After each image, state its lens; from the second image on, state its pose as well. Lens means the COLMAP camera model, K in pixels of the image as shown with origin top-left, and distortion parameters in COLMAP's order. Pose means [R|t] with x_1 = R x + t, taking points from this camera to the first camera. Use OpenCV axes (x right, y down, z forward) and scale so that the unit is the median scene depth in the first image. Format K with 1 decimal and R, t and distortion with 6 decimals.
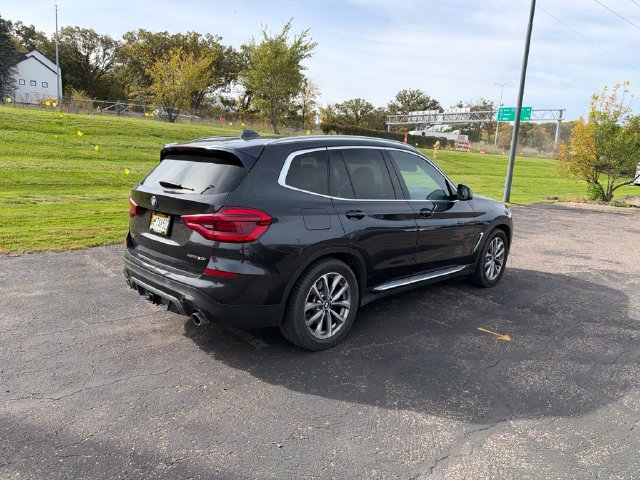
lens RADIAL K [[460.9, 0, 324.3], [0, 460.9, 244.1], [0, 0, 1]] dist [0.005737, -0.021580]
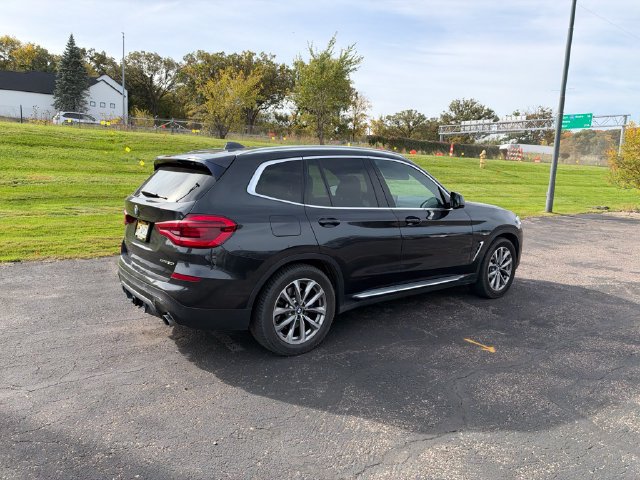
lens RADIAL K [[460.9, 0, 323.2], [0, 460.9, 238.3], [0, 0, 1]] dist [0.005737, -0.021580]
pose [[0.993241, 0.001742, -0.116058, 0.081450], [-0.006127, 0.999280, -0.037434, 0.004559], [0.115910, 0.037892, 0.992537, -0.005033]]
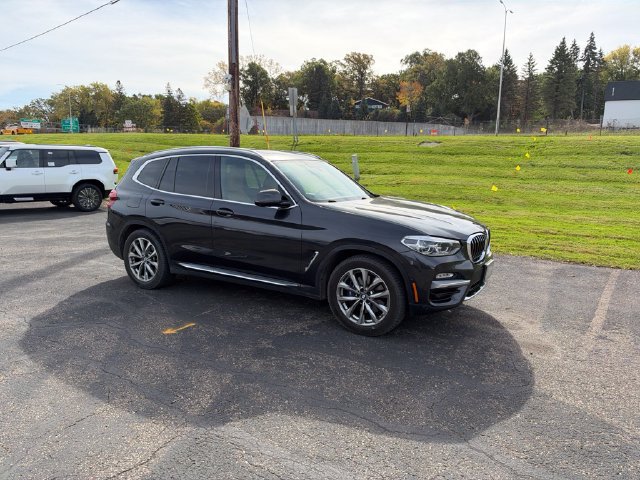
lens RADIAL K [[460.9, 0, 322.3], [0, 460.9, 243.9], [0, 0, 1]] dist [0.005737, -0.021580]
pose [[0.249333, 0.127848, -0.959942, 0.748862], [-0.183828, 0.979473, 0.082702, -0.071300], [0.950810, 0.155844, 0.267717, 0.527477]]
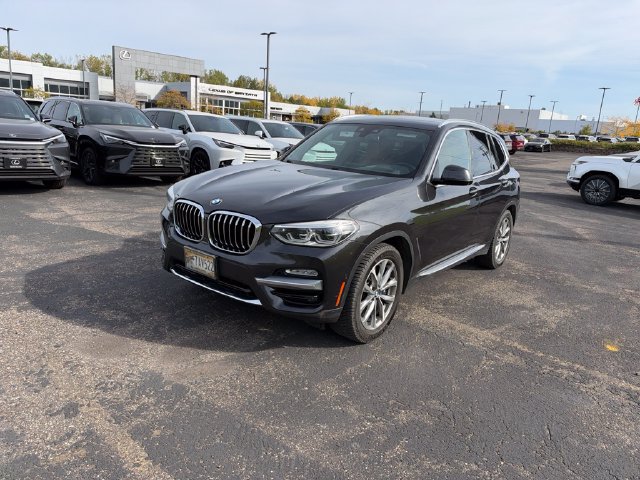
lens RADIAL K [[460.9, 0, 321.4], [0, 460.9, 239.1], [0, 0, 1]] dist [0.005737, -0.021580]
pose [[-0.983640, -0.087184, -0.157641, 0.226806], [-0.144354, 0.904971, 0.400236, -0.221468], [0.107767, 0.416445, -0.902751, 1.234982]]
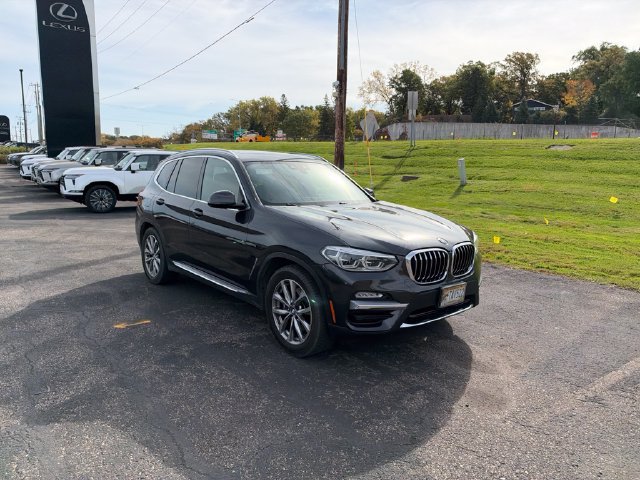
lens RADIAL K [[460.9, 0, 321.5], [0, 460.9, 240.0], [0, 0, 1]] dist [0.005737, -0.021580]
pose [[-0.074061, 0.111020, -0.991055, 0.722092], [-0.206714, 0.970491, 0.124164, -0.113095], [0.975594, 0.214060, -0.048926, 0.757849]]
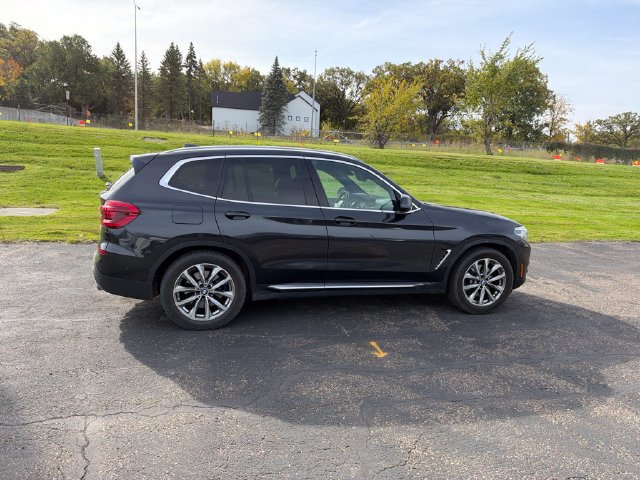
lens RADIAL K [[460.9, 0, 323.2], [0, 460.9, 245.8], [0, 0, 1]] dist [0.005737, -0.021580]
pose [[0.871207, 0.070785, -0.485786, 0.377669], [-0.092858, 0.995448, -0.021483, 0.007005], [0.482054, 0.063825, 0.873814, 0.058202]]
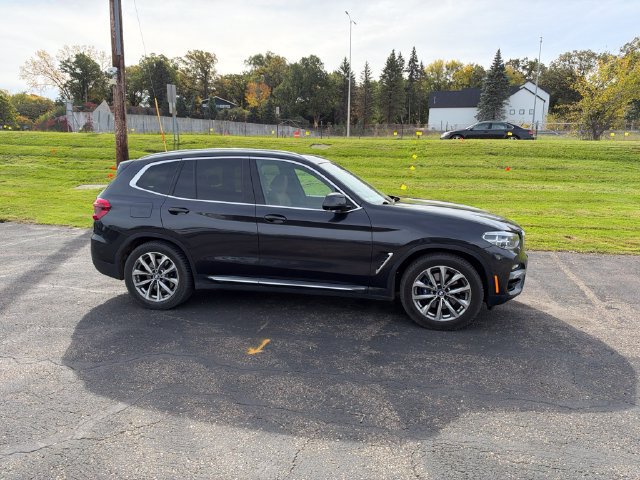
lens RADIAL K [[460.9, 0, 322.3], [0, 460.9, 239.7], [0, 0, 1]] dist [0.005737, -0.021580]
pose [[0.548804, 0.094634, -0.830577, 0.636292], [-0.139742, 0.989976, 0.020461, -0.031904], [0.824188, 0.104838, 0.556527, 0.294395]]
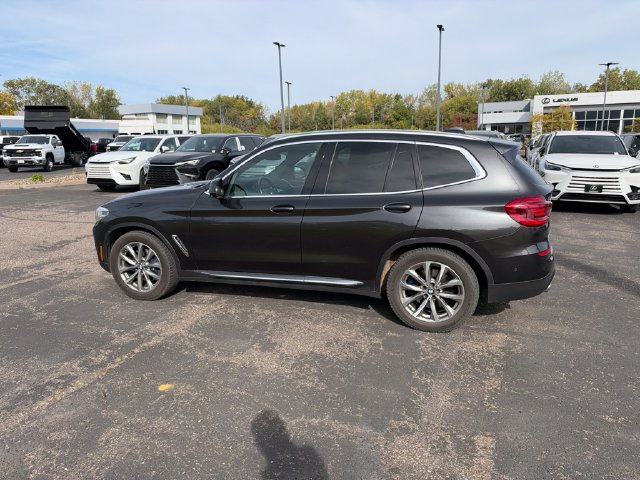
lens RADIAL K [[460.9, 0, 323.3], [0, 460.9, 236.9], [0, 0, 1]] dist [0.005737, -0.021580]
pose [[-0.464113, -0.221699, 0.857583, -0.514597], [0.160960, 0.930944, 0.327774, -0.209182], [-0.871028, 0.290161, -0.396379, 0.898291]]
